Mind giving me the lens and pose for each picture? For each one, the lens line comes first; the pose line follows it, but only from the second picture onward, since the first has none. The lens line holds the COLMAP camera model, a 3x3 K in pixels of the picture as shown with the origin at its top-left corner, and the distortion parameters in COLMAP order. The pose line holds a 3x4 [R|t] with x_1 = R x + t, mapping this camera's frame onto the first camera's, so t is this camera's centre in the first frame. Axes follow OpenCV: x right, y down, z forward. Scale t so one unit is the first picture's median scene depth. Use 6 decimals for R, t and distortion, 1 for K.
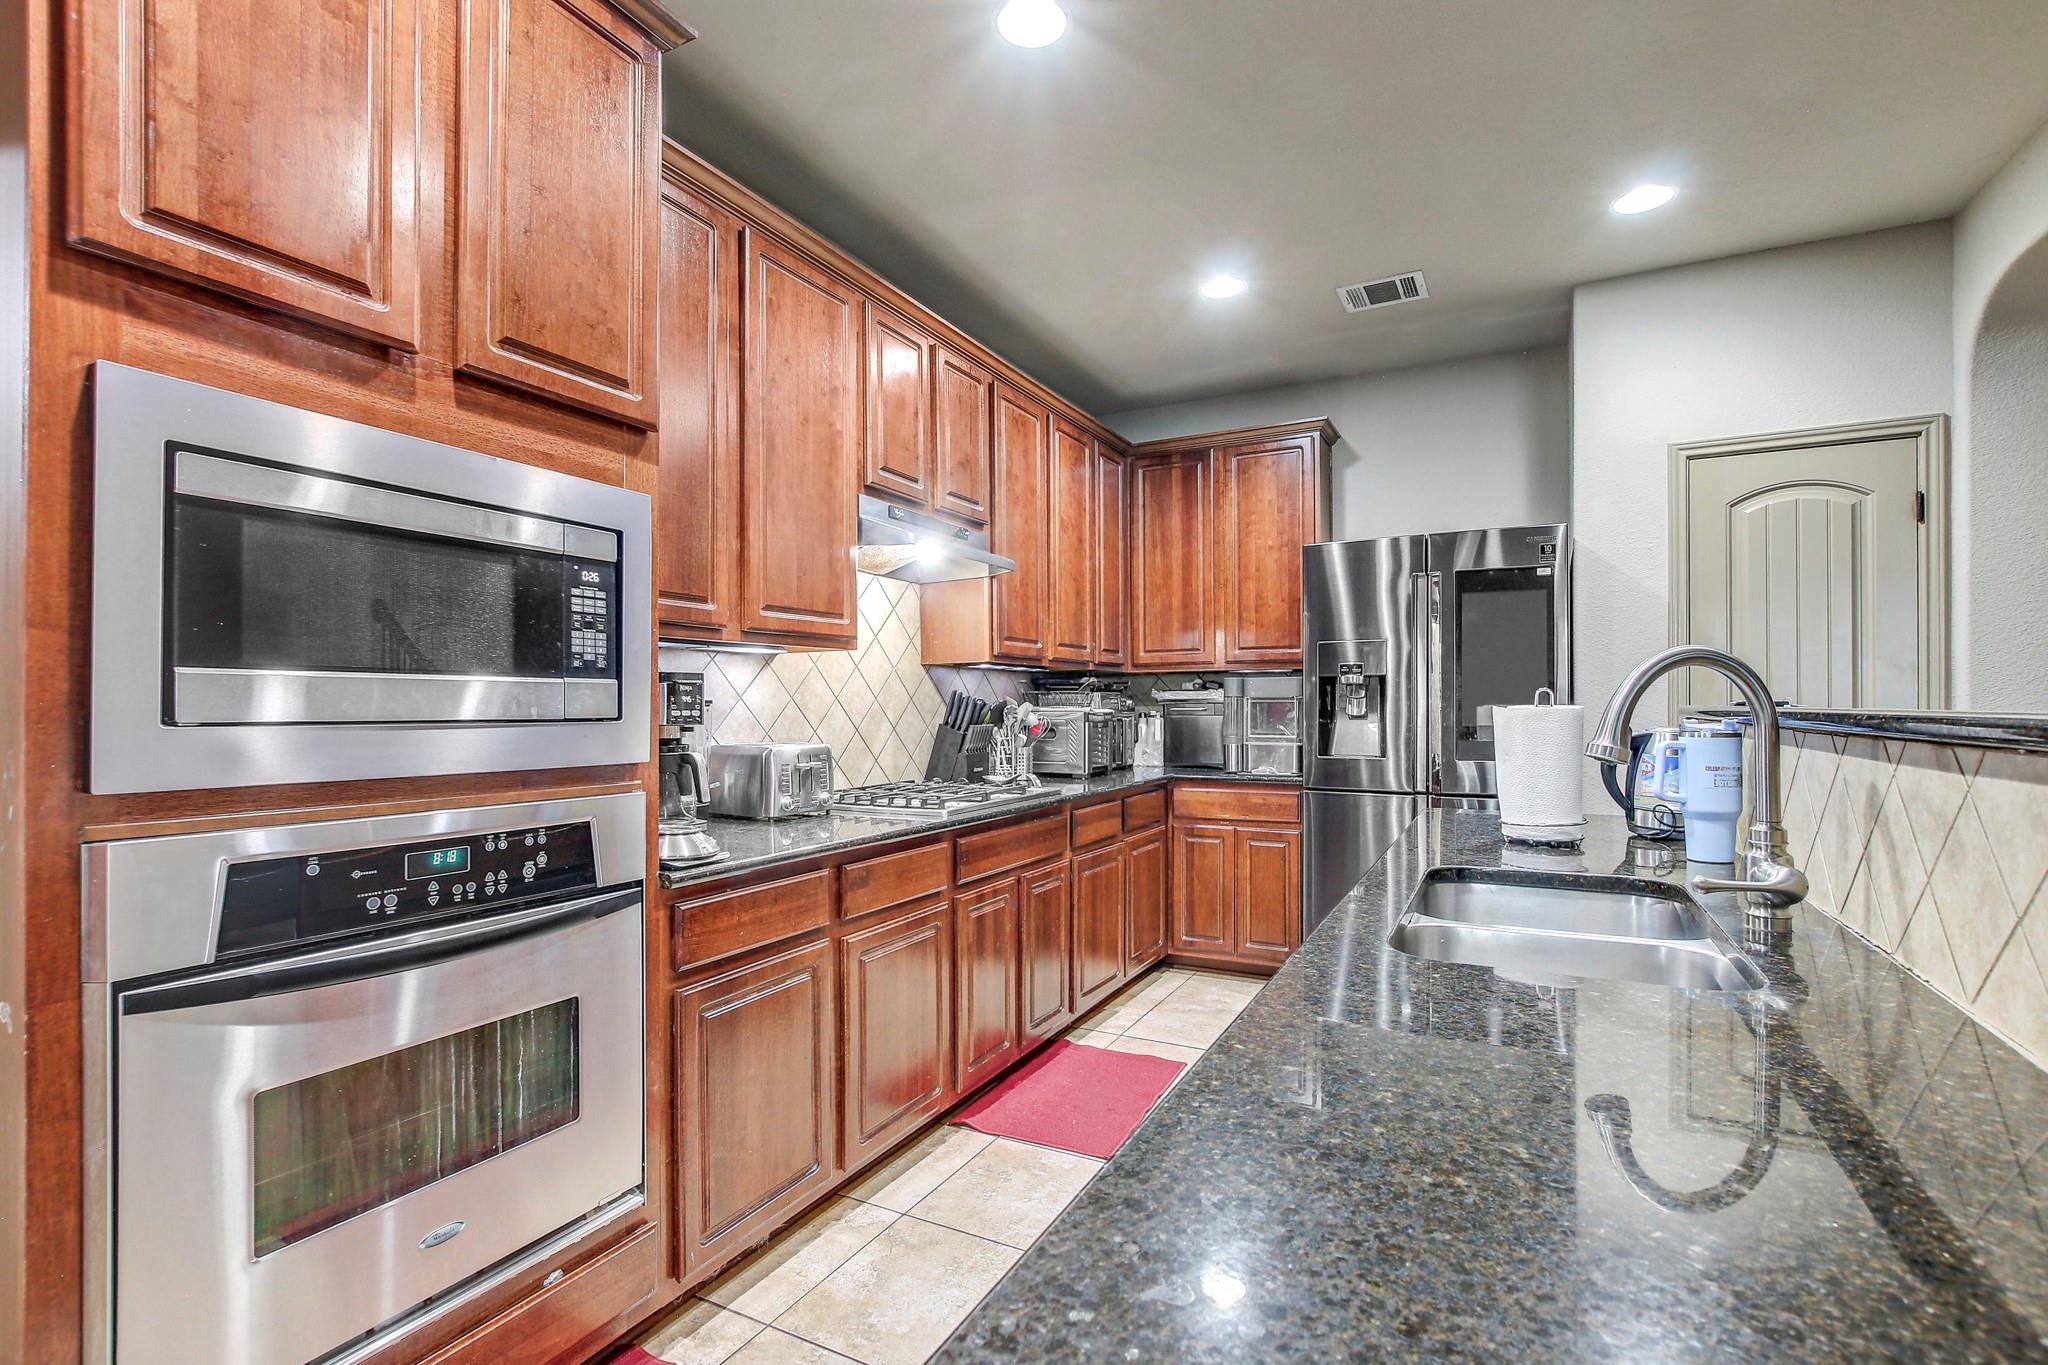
lens RADIAL K [[946.8, 0, 1018.5], [0, 946.8, 688.4], [0, 0, 1]] dist [-0.004975, -0.000099]
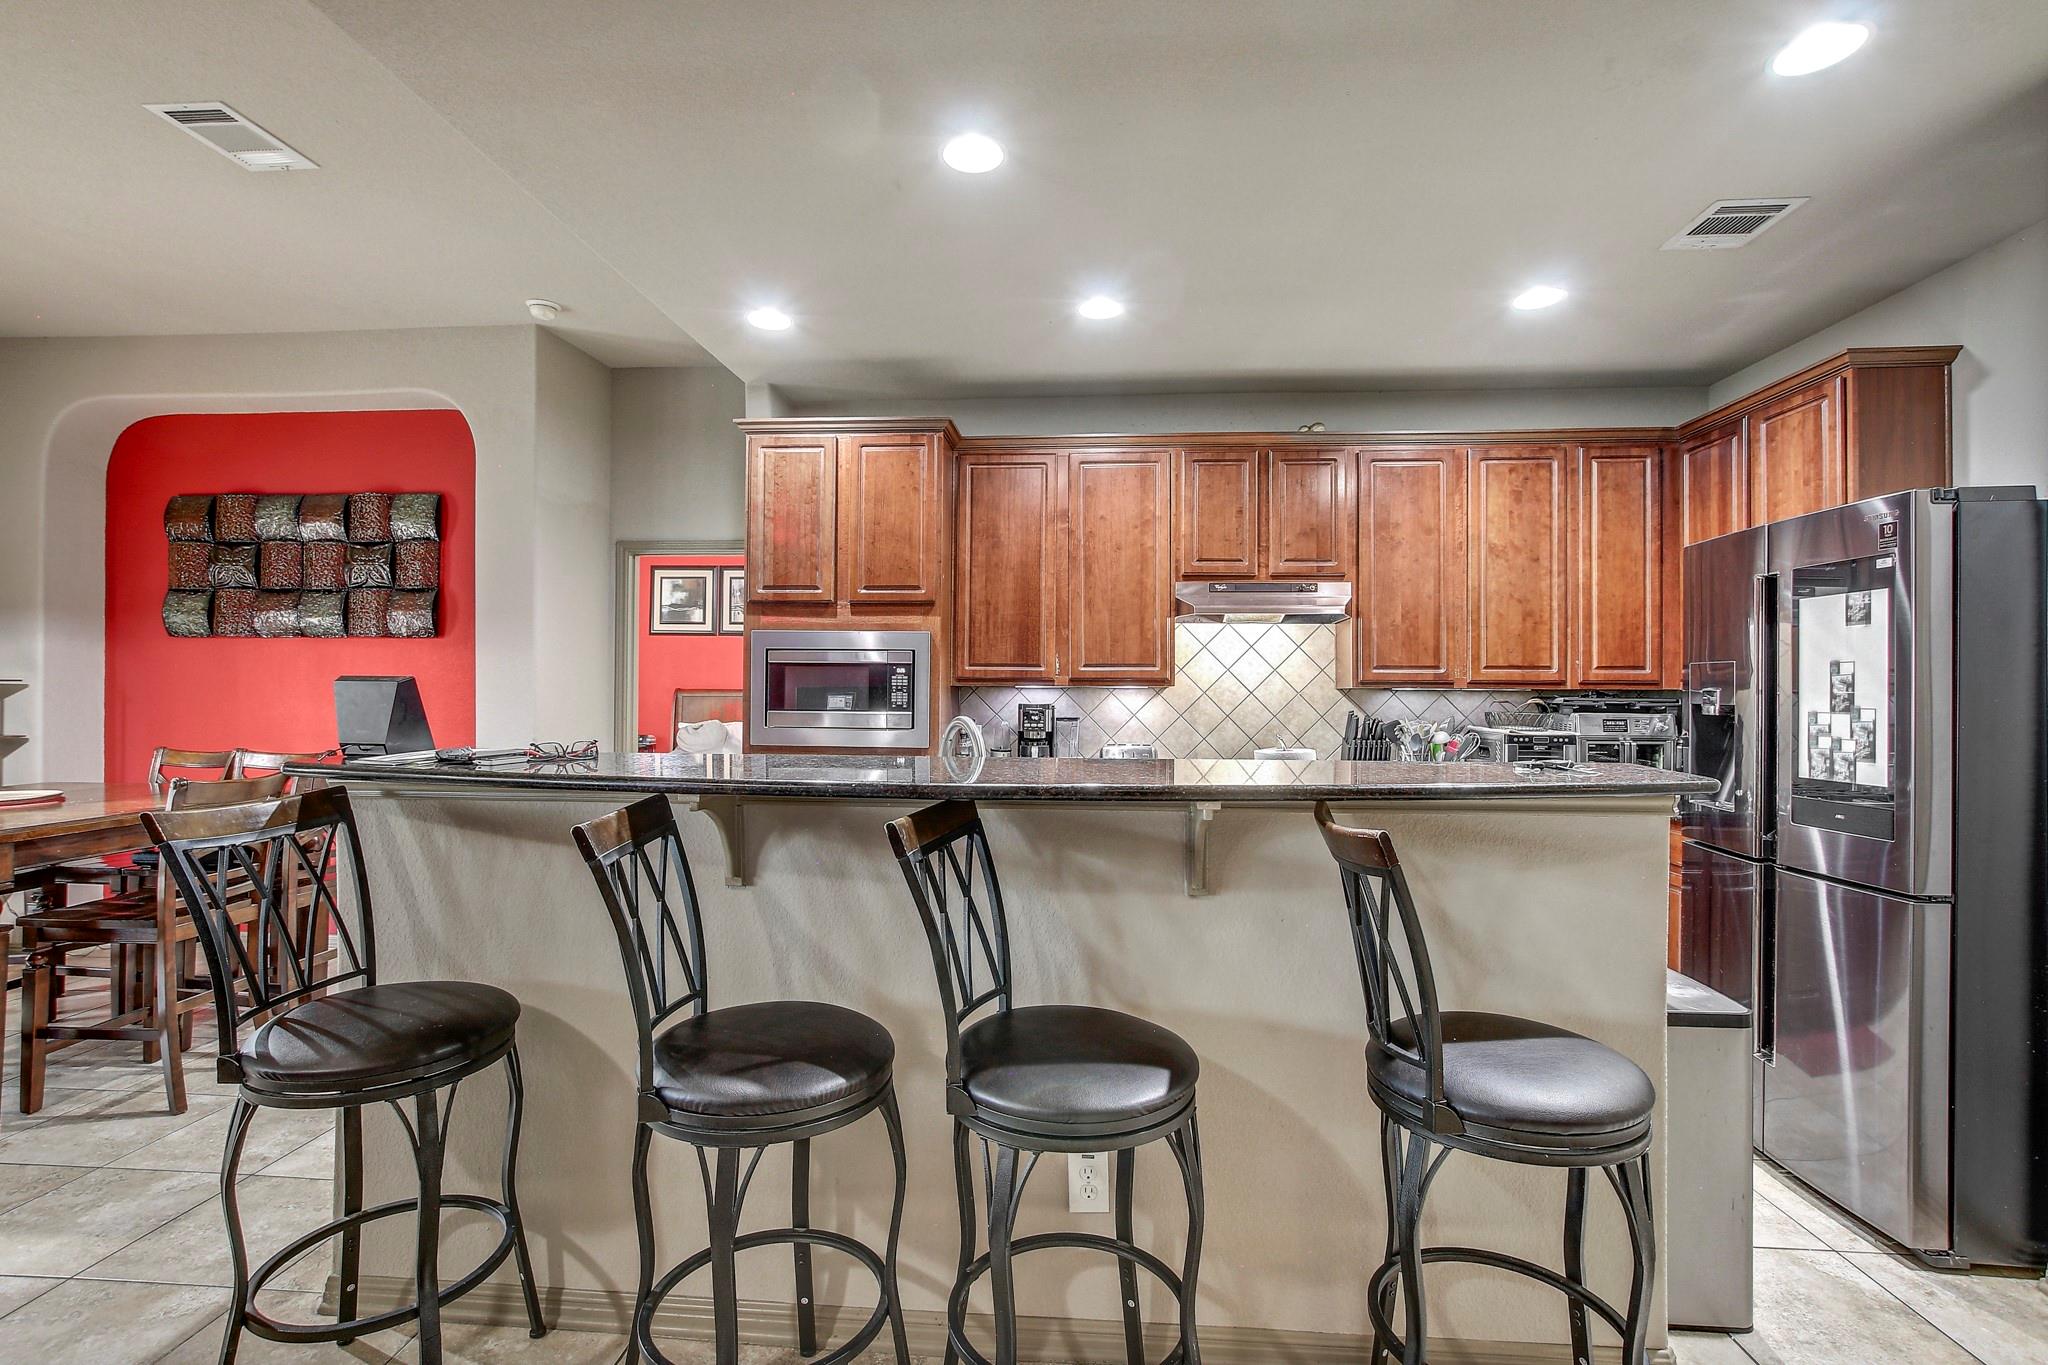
lens RADIAL K [[946.8, 0, 1018.5], [0, 946.8, 688.4], [0, 0, 1]] dist [-0.004975, -0.000099]
pose [[0.396712, 0.003600, -0.917936, 1.079209], [0.007389, 0.999947, 0.007115, -0.048046], [0.917913, -0.009605, 0.396665, 0.167442]]
